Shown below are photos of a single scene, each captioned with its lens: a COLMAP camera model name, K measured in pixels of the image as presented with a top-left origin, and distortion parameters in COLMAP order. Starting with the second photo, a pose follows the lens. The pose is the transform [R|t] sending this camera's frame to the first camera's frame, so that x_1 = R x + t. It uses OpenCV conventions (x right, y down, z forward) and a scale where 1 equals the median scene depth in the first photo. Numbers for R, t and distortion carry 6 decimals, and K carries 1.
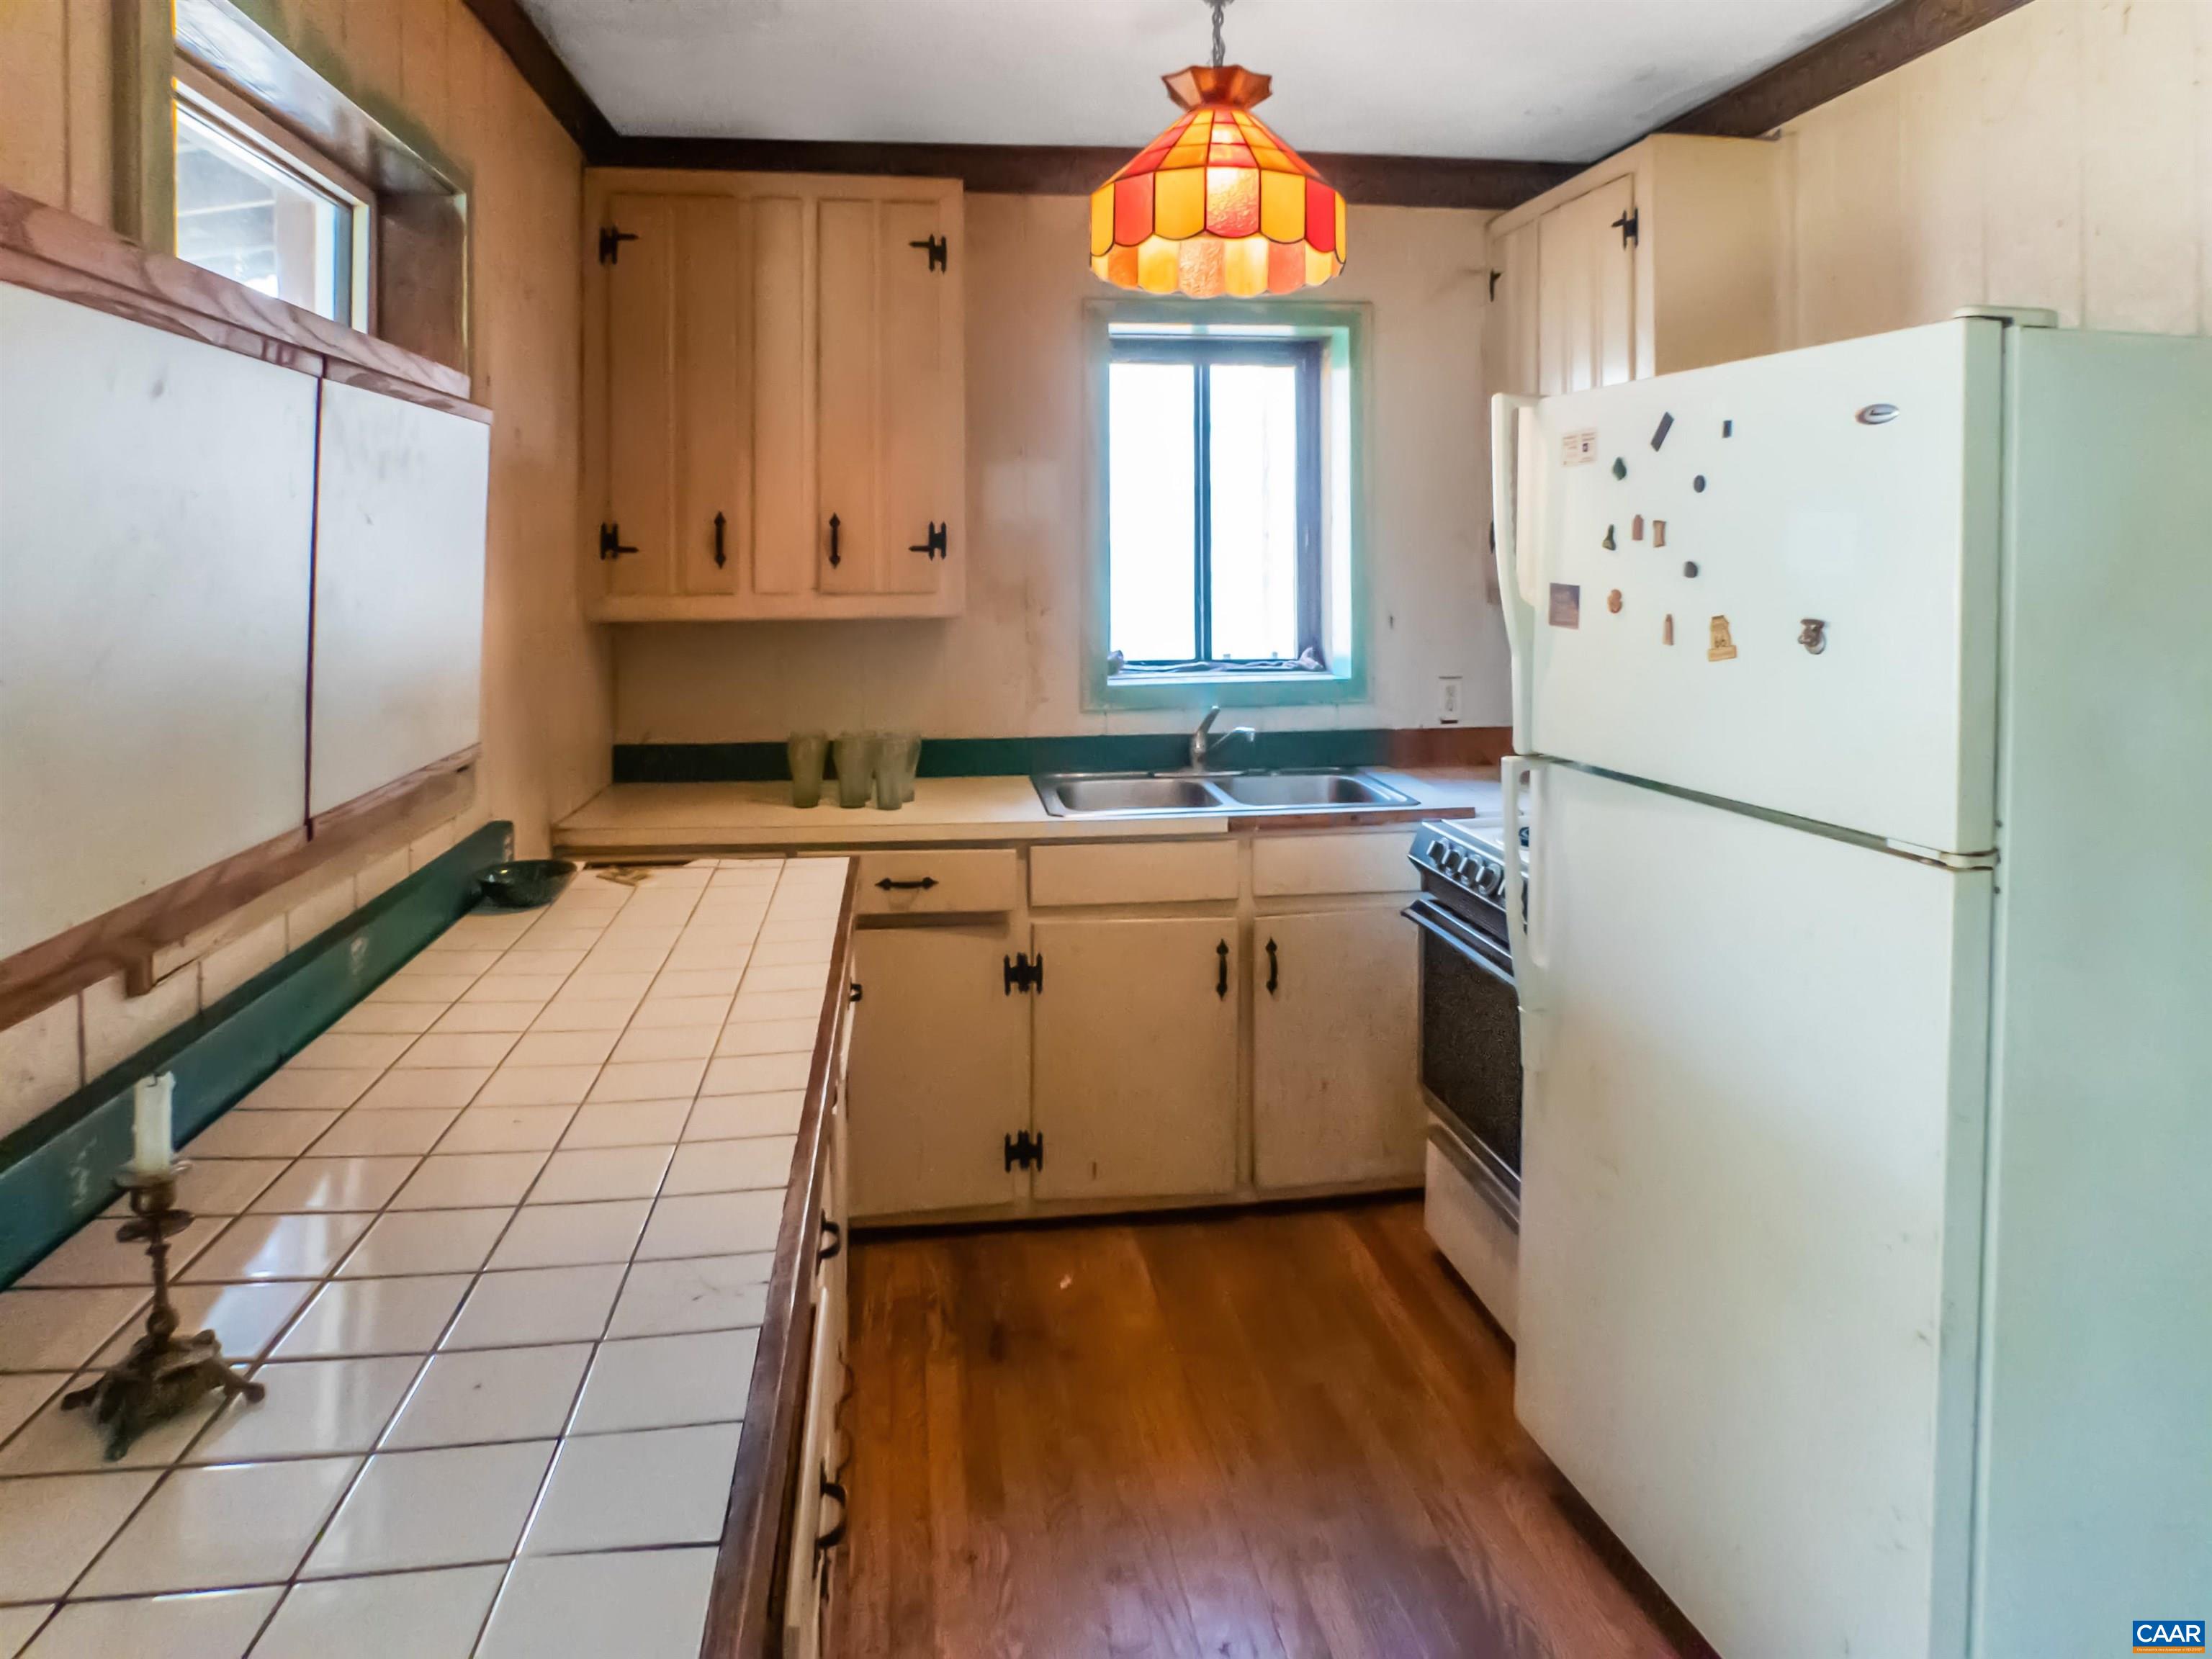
lens RADIAL K [[1430.7, 0, 1113.5], [0, 1430.7, 579.9], [0, 0, 1]] dist [-0.039294, 0.002353]
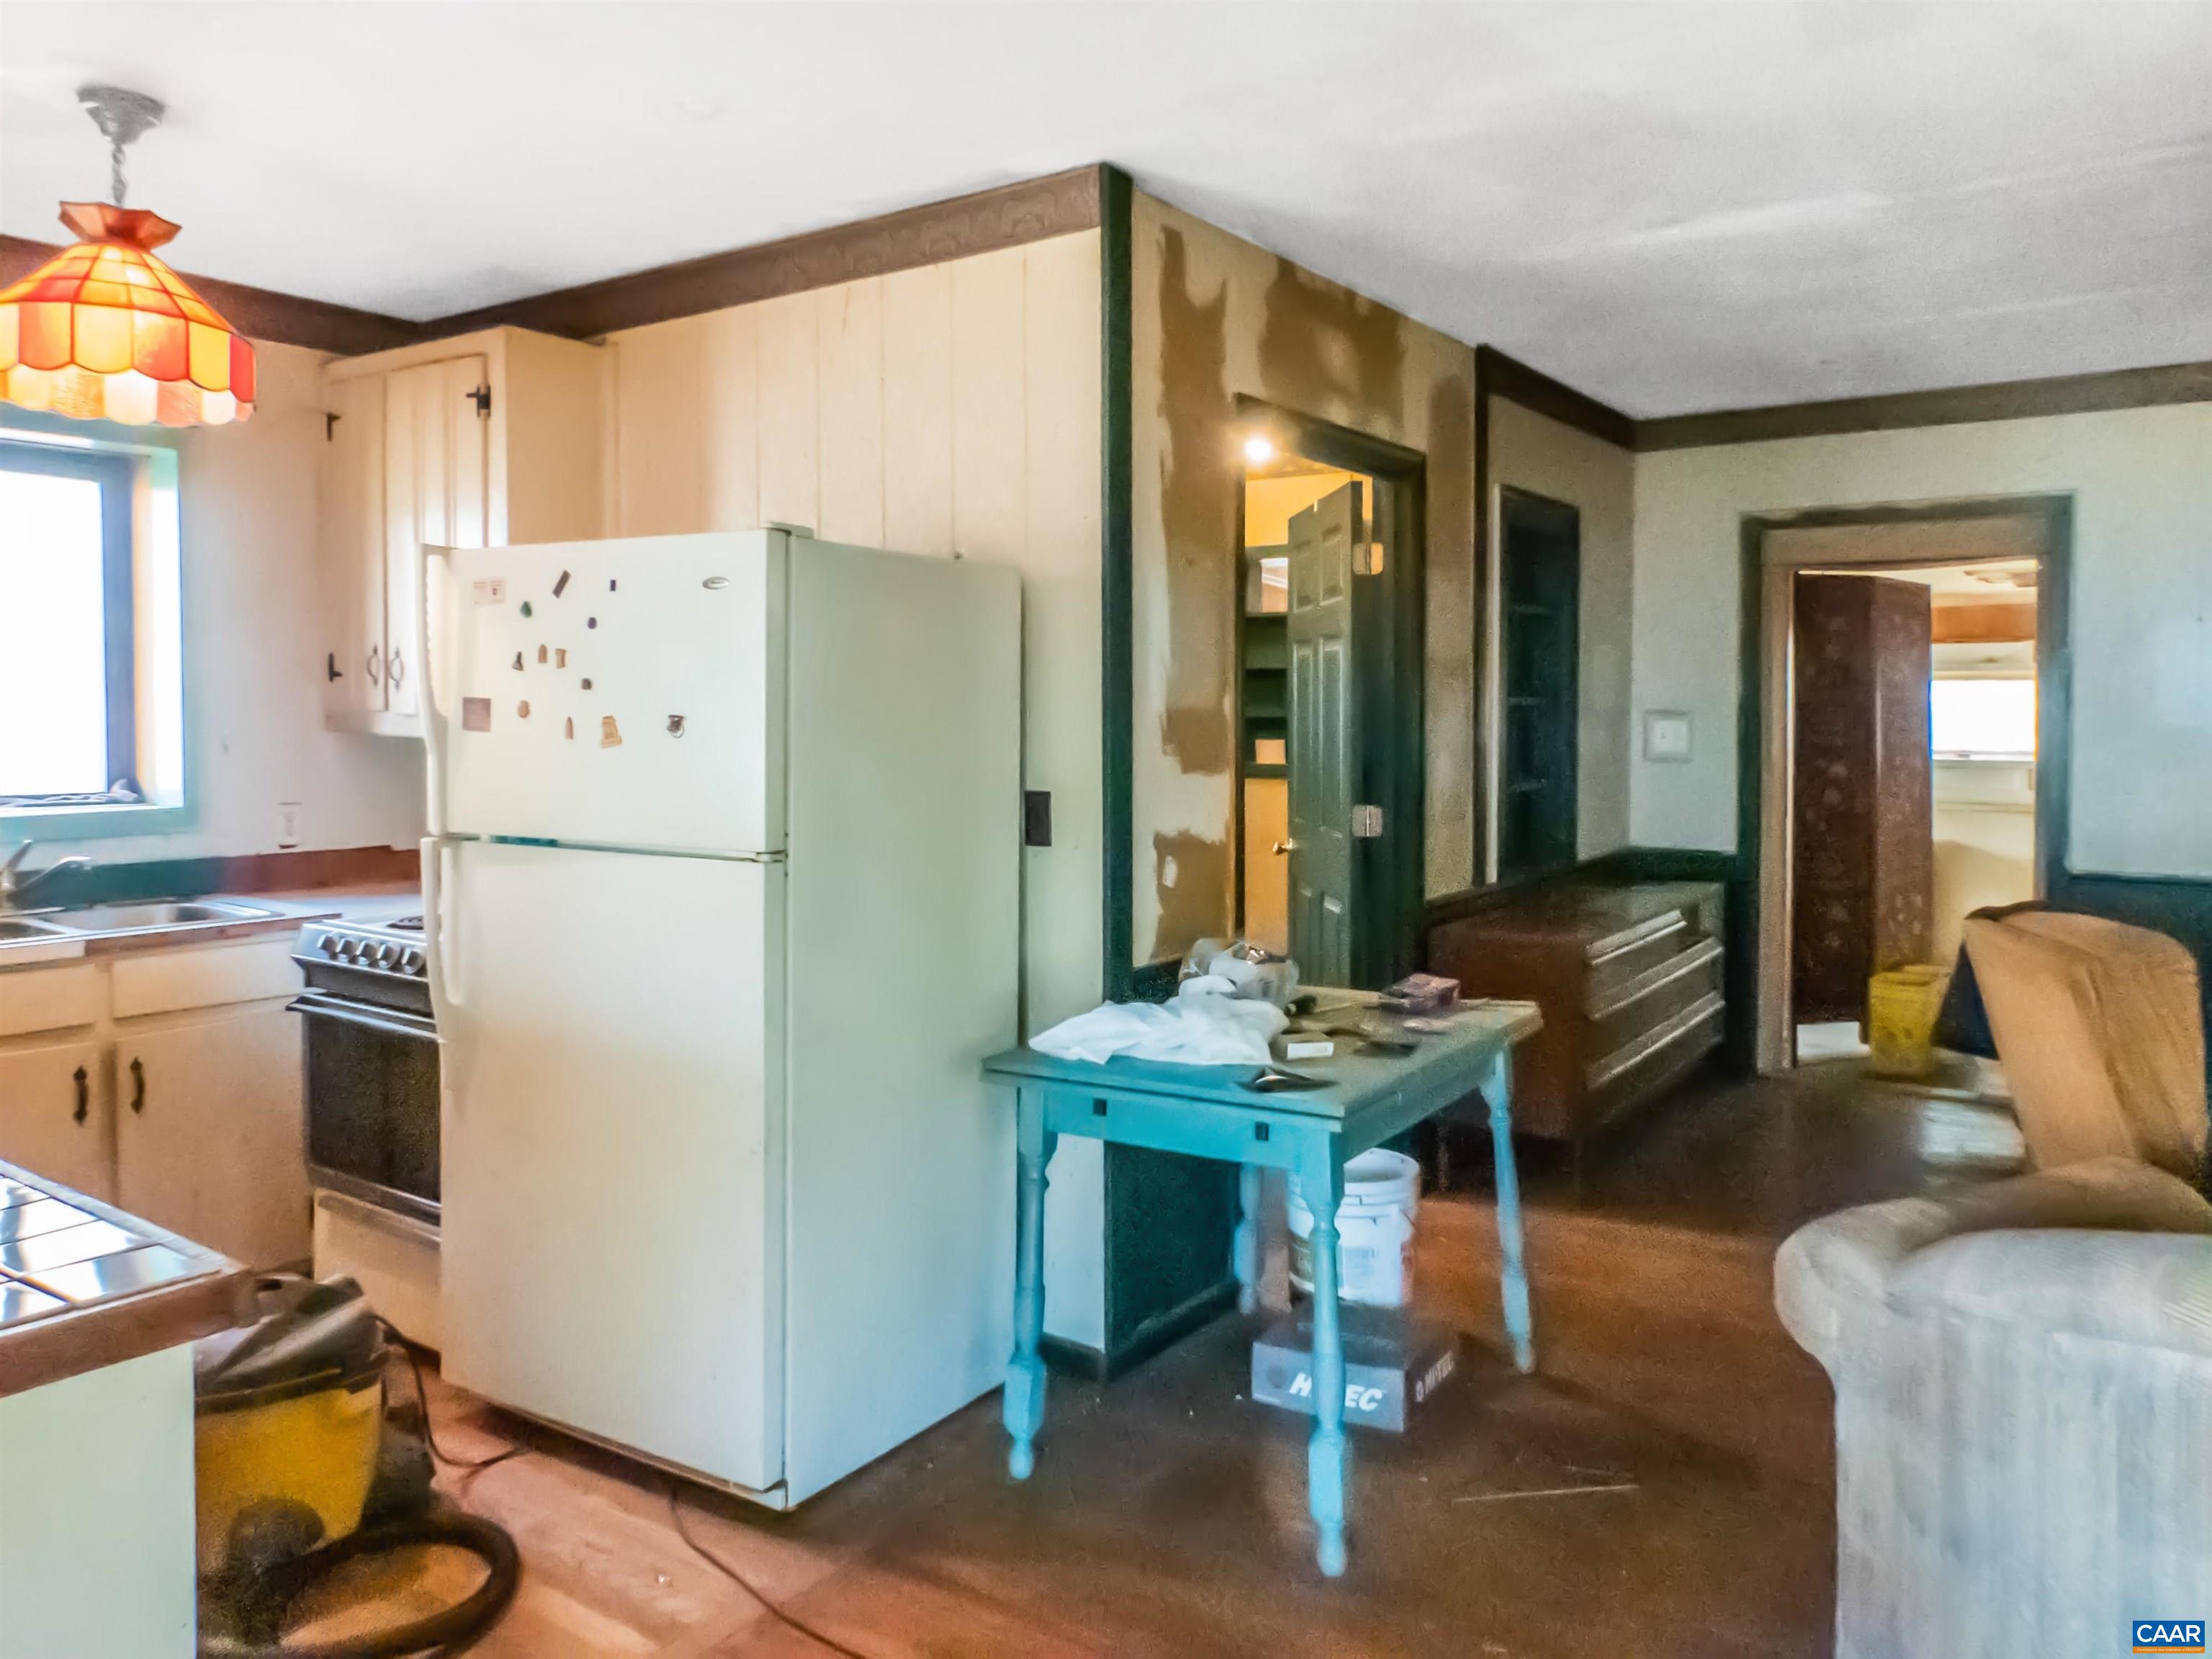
lens RADIAL K [[1541.5, 0, 1109.1], [0, 1541.5, 727.4], [0, 0, 1]] dist [0.000717, -0.000846]
pose [[0.696885, -0.003193, 0.717175, -0.207557], [0.005462, 0.999985, -0.000855, 0.025323], [-0.717162, 0.004513, 0.696892, -0.273495]]
